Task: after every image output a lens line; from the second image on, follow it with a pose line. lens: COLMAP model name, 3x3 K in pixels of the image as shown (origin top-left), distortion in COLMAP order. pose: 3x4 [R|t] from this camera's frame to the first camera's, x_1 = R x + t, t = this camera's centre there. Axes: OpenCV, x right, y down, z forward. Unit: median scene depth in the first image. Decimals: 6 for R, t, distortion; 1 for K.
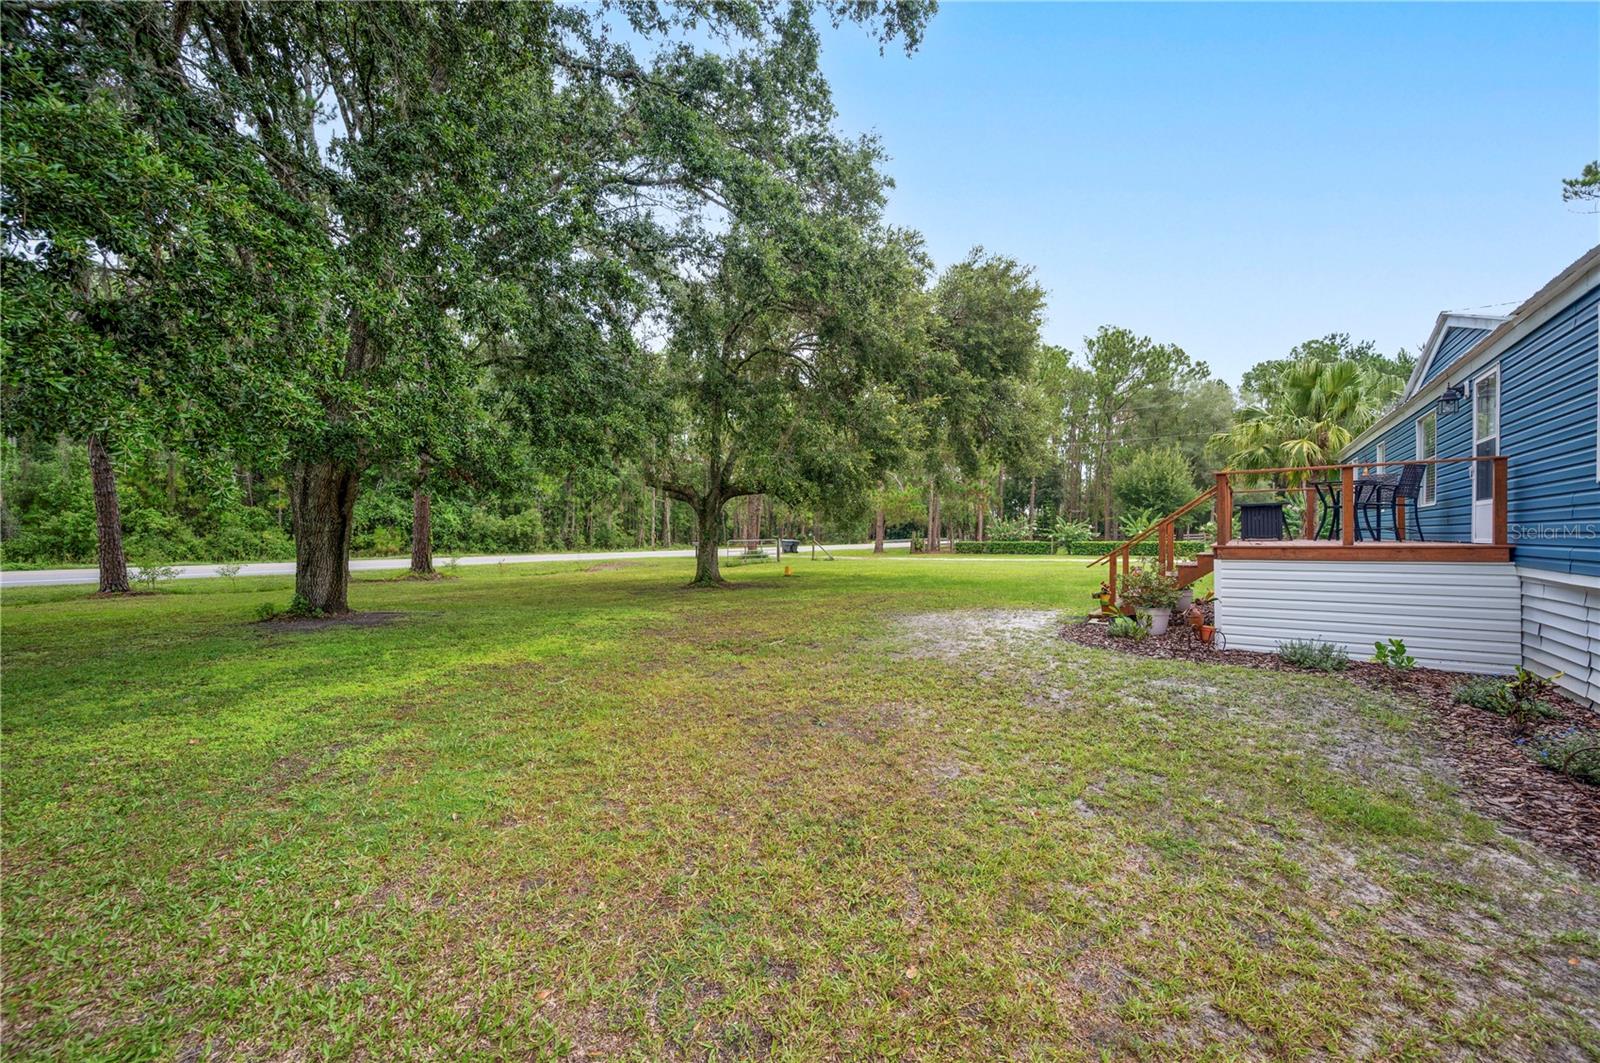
lens RADIAL K [[638.6, 0, 801.9], [0, 638.6, 533.2], [0, 0, 1]] dist [-0.000995, 0.000205]
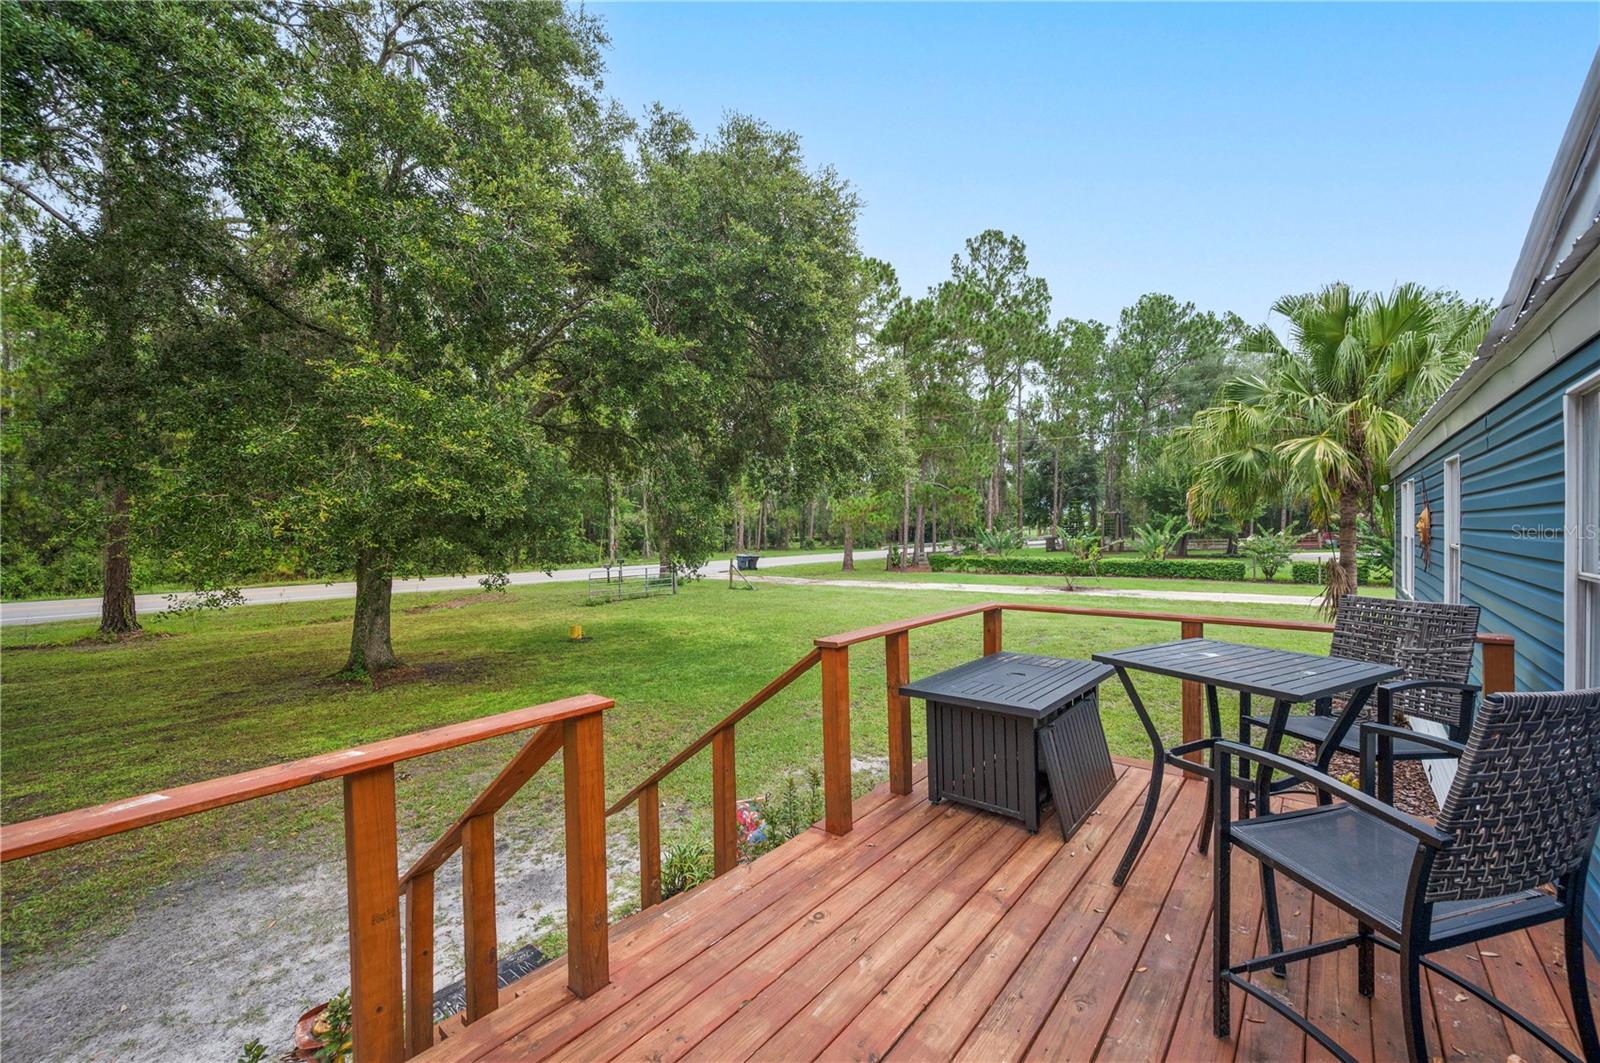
lens RADIAL K [[638.6, 0, 798.4], [0, 638.6, 535.3], [0, 0, 1]] dist [-0.000995, 0.000205]
pose [[0.994816, -0.006255, -0.101494, 0.391083], [0.007651, 0.999881, 0.013371, -0.072001], [0.101399, -0.014079, 0.994746, 0.407433]]
